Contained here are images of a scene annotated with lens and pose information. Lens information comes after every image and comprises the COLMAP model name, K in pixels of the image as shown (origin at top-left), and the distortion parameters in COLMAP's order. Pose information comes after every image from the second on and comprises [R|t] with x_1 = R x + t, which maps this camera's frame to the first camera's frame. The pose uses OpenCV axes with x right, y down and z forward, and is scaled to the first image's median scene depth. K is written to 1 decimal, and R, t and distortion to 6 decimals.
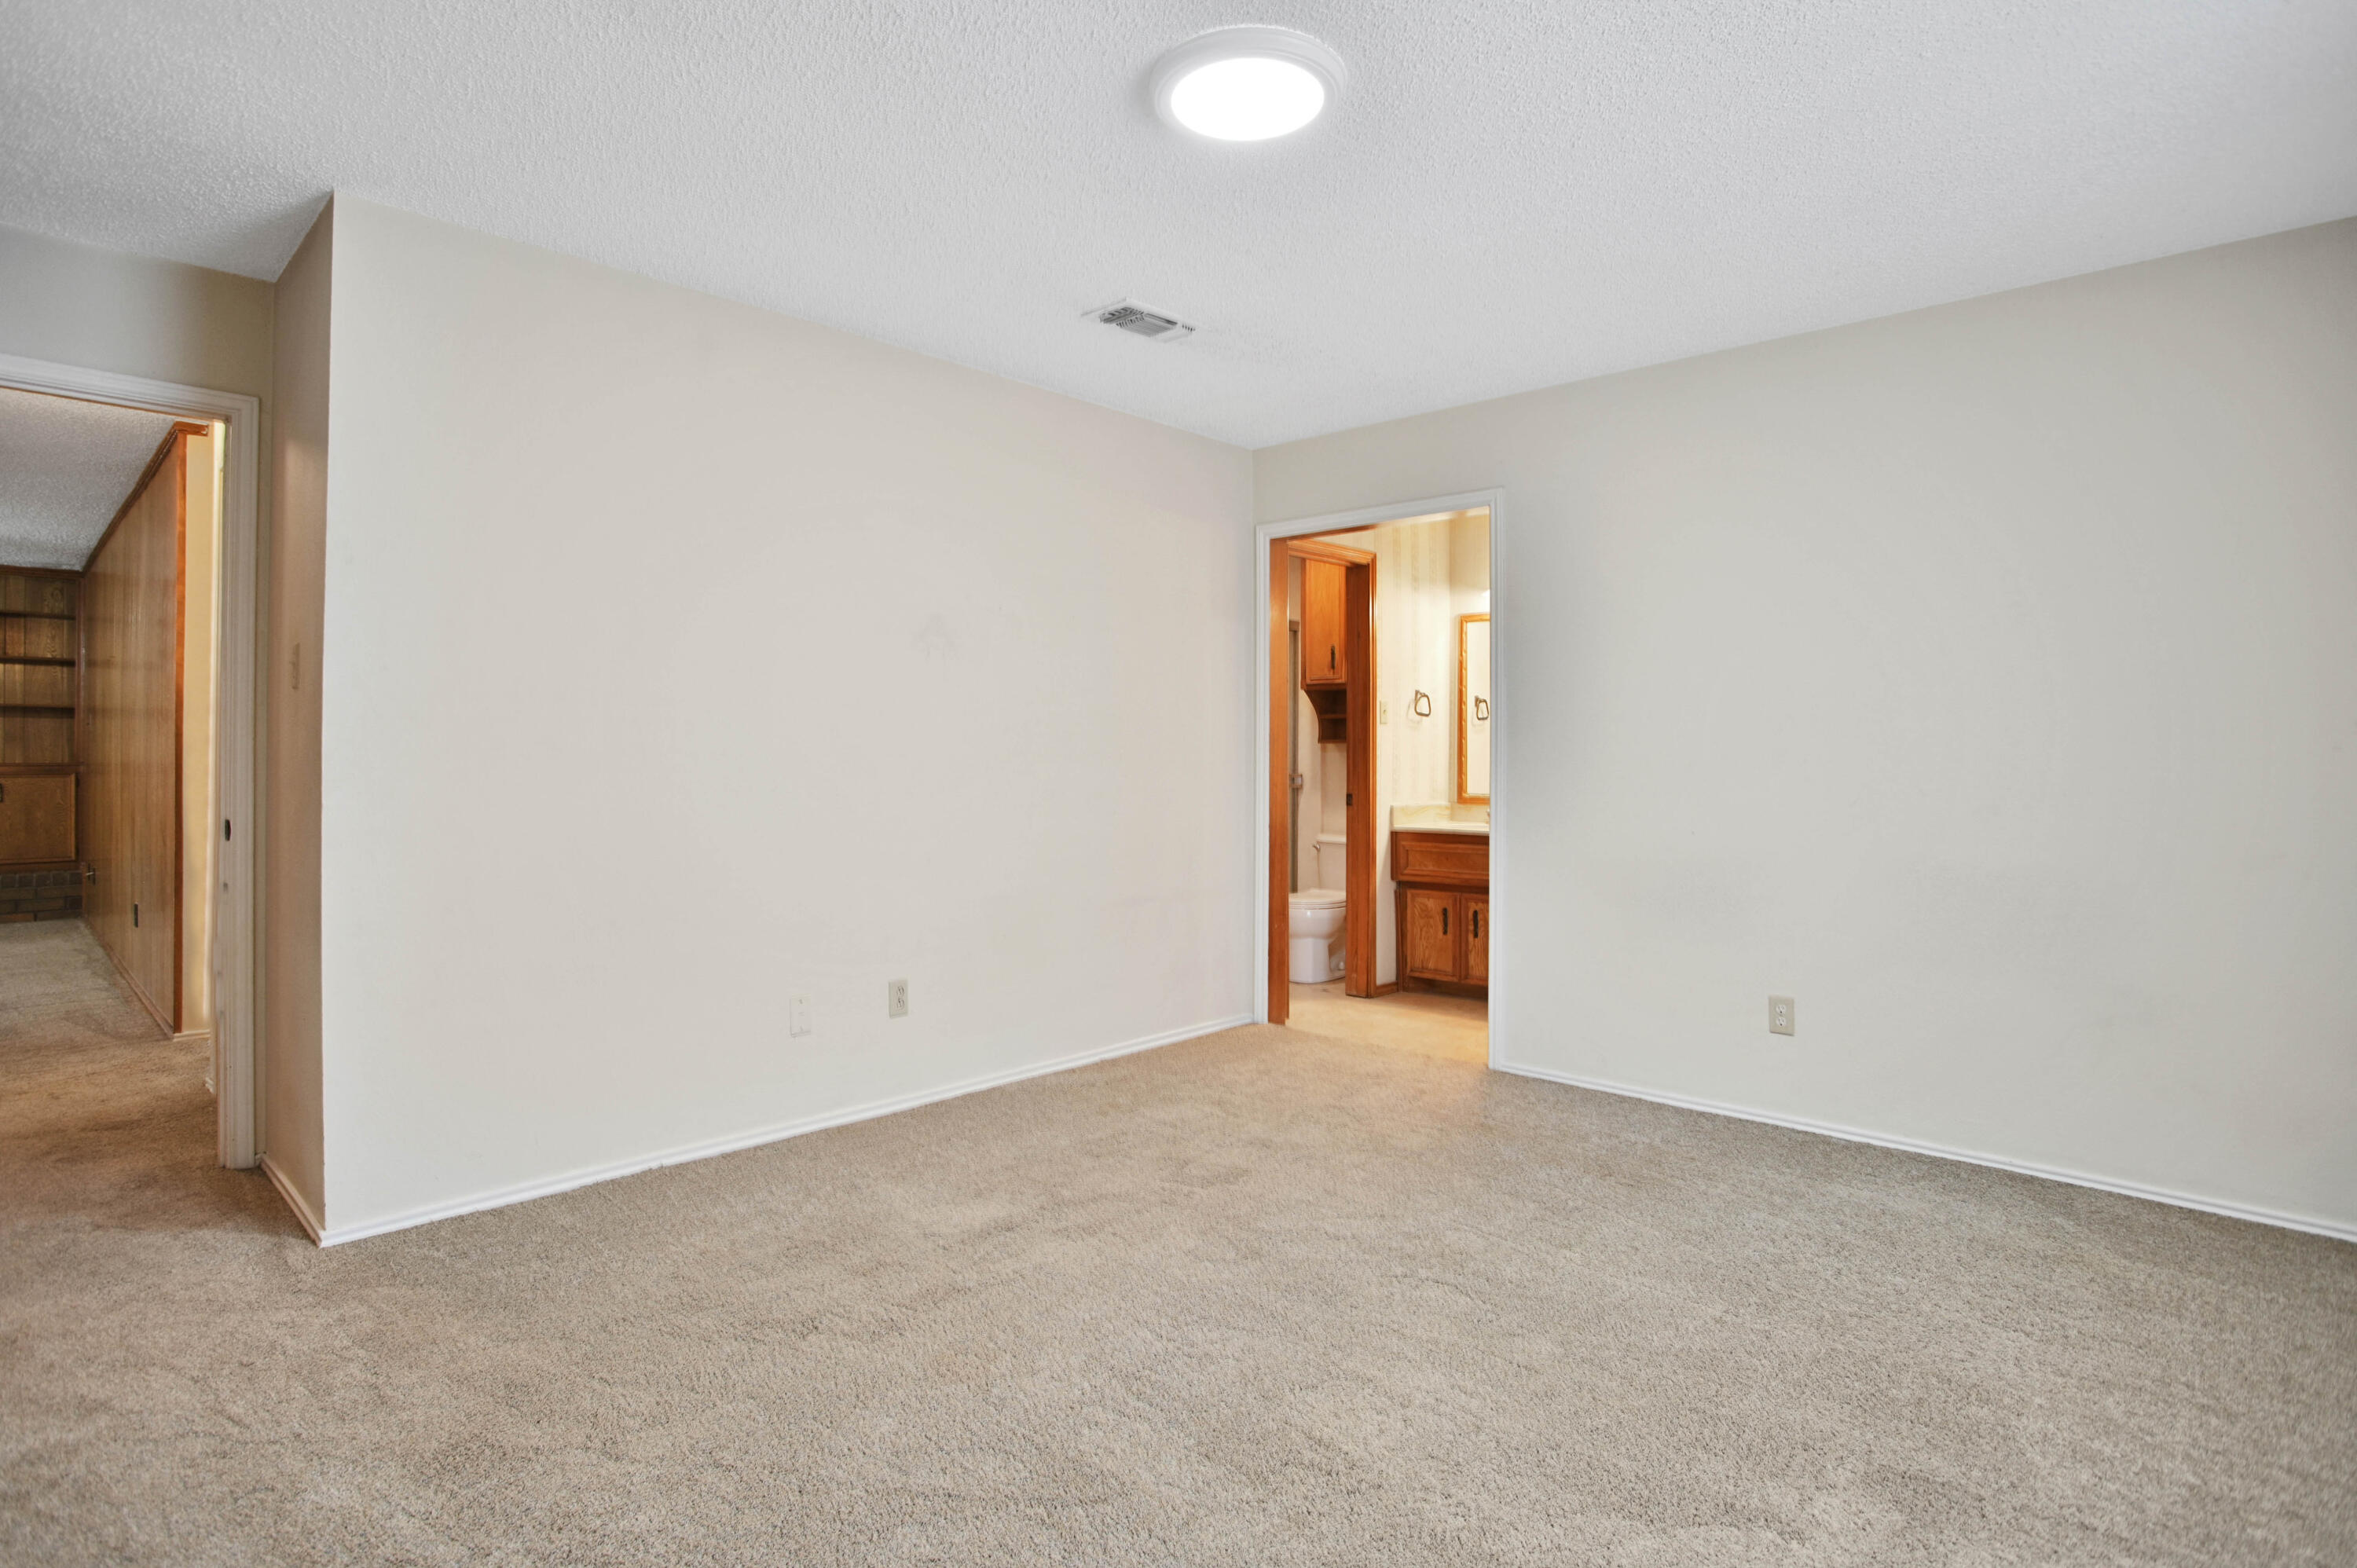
lens RADIAL K [[1205.5, 0, 1168.1], [0, 1205.5, 759.2], [0, 0, 1]] dist [-0.051159, 0.019595]
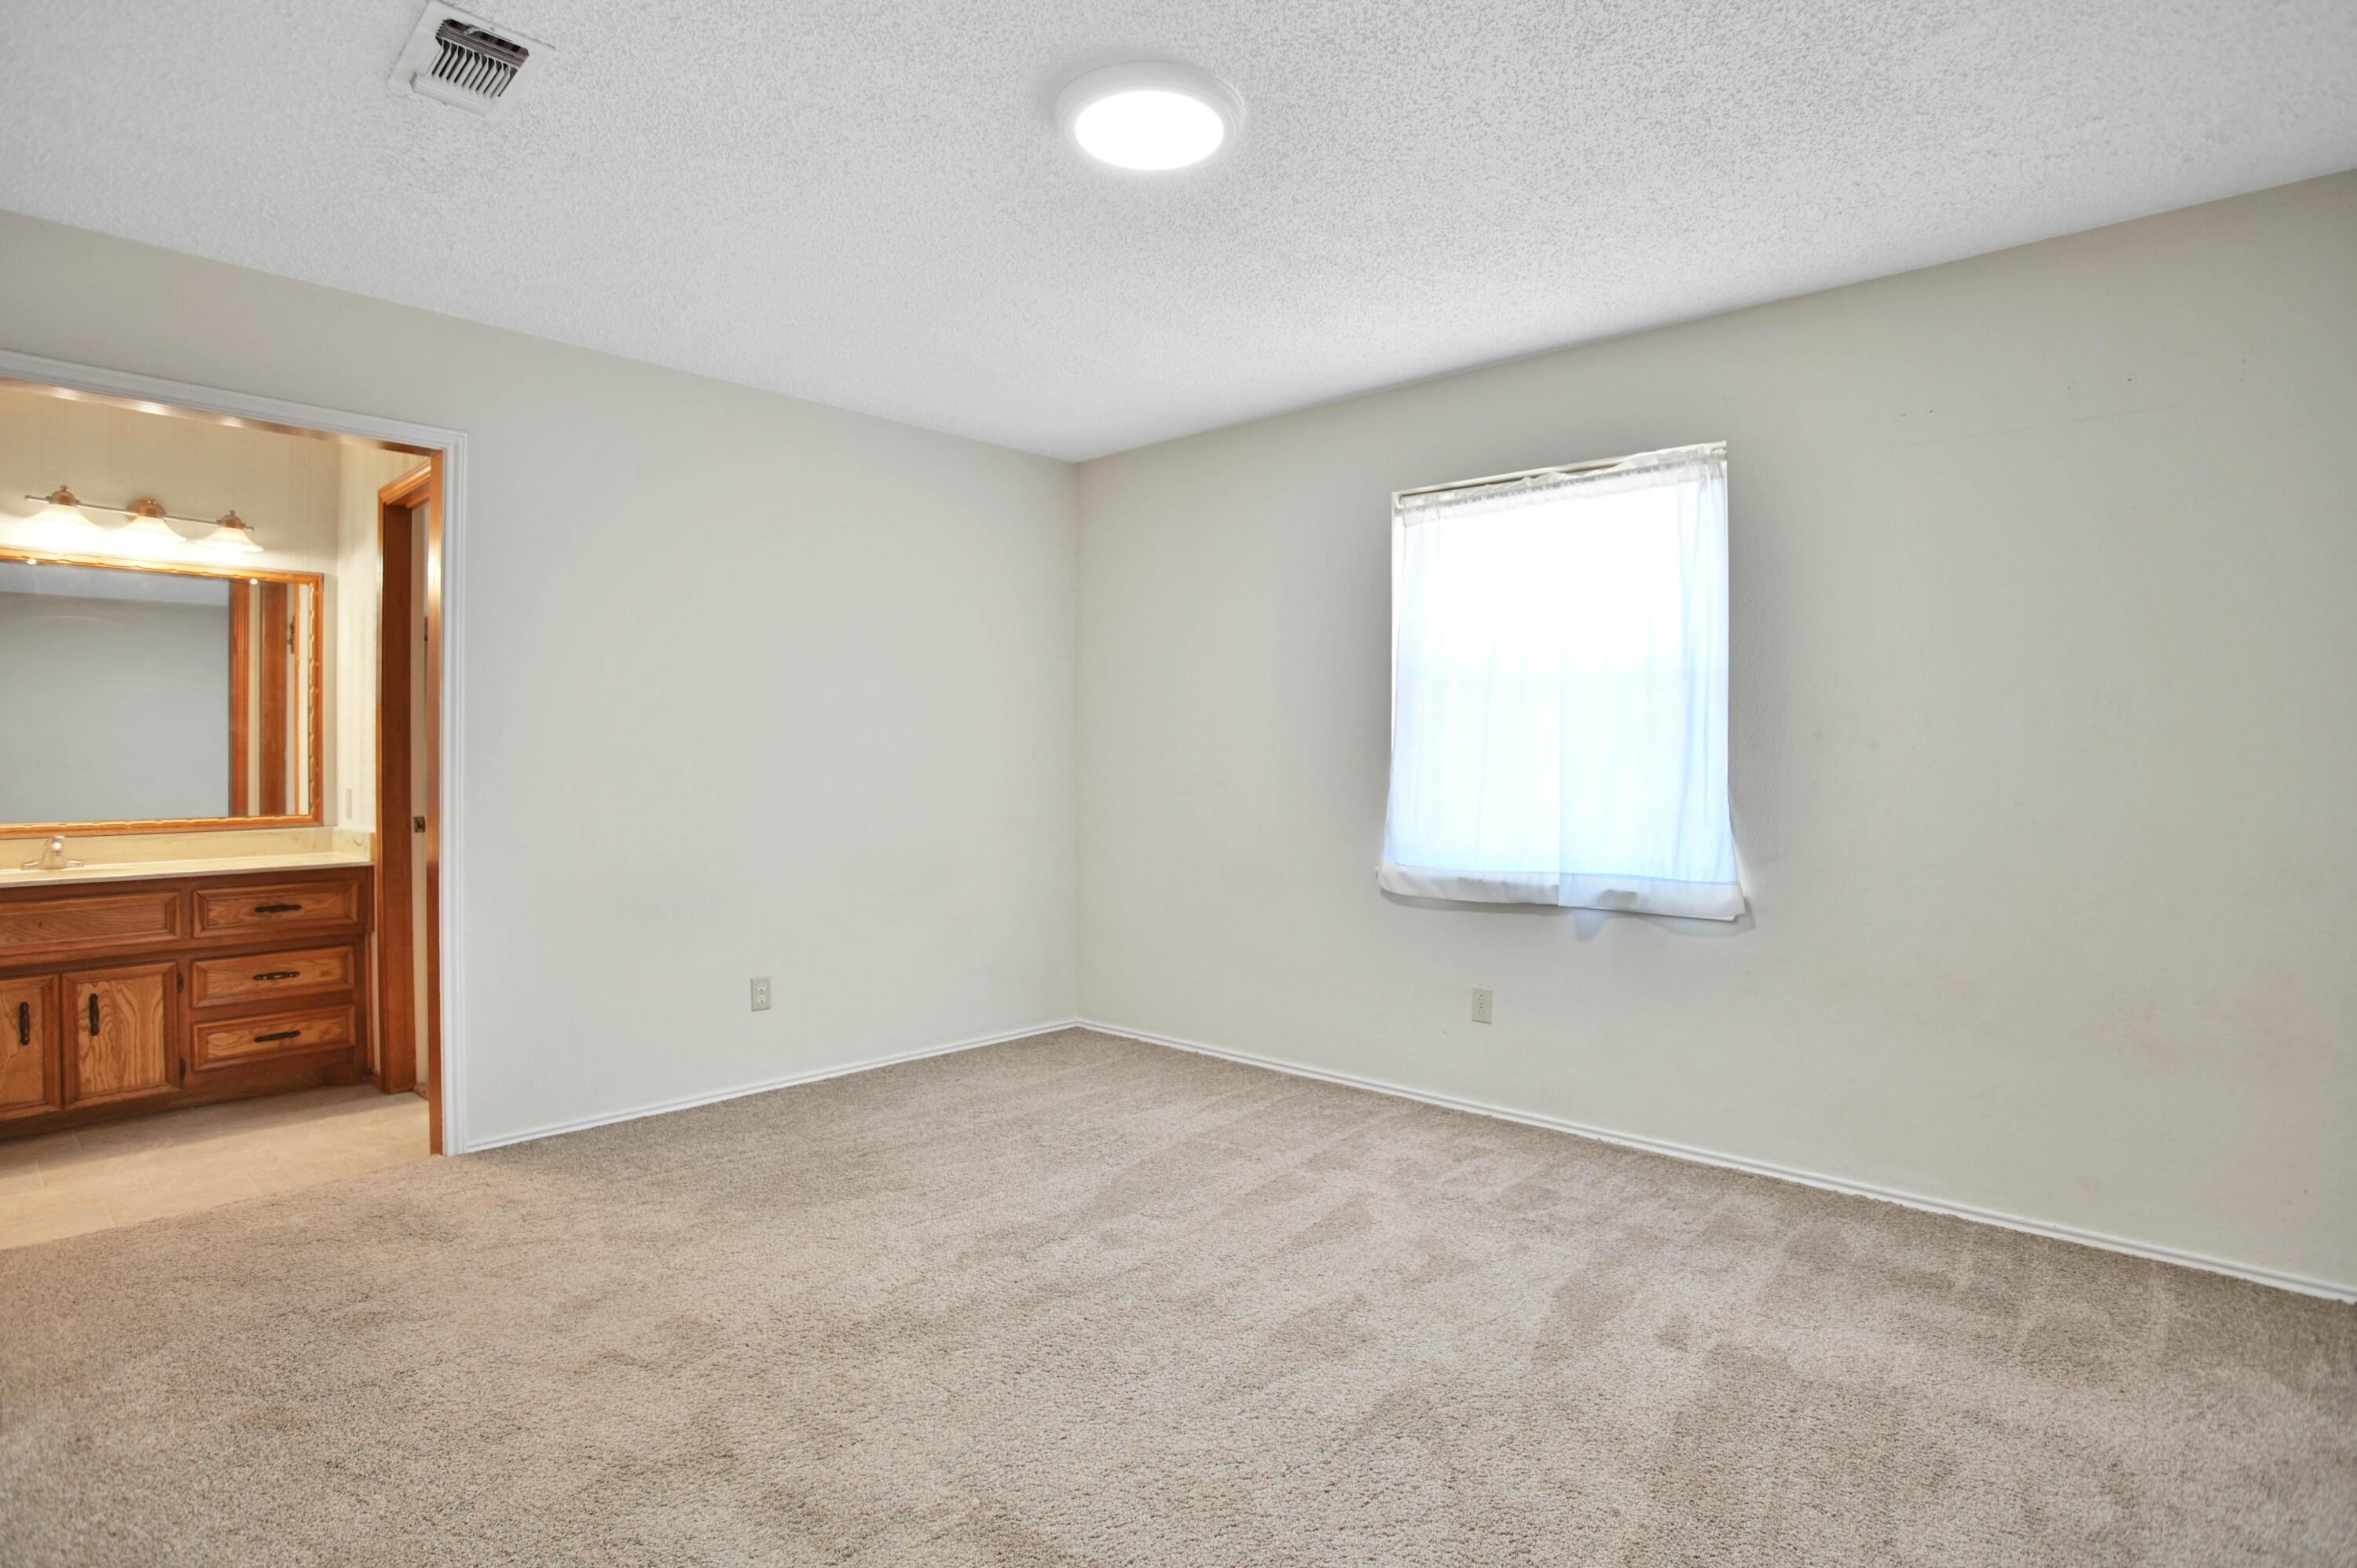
lens RADIAL K [[1180.2, 0, 1182.5], [0, 1180.2, 740.6], [0, 0, 1]] dist [-0.071013, 0.025031]
pose [[-0.015463, 0.008182, 0.999847, -0.710035], [0.003944, 0.999959, -0.008122, -0.017259], [-0.999873, 0.003818, -0.015494, 0.729200]]
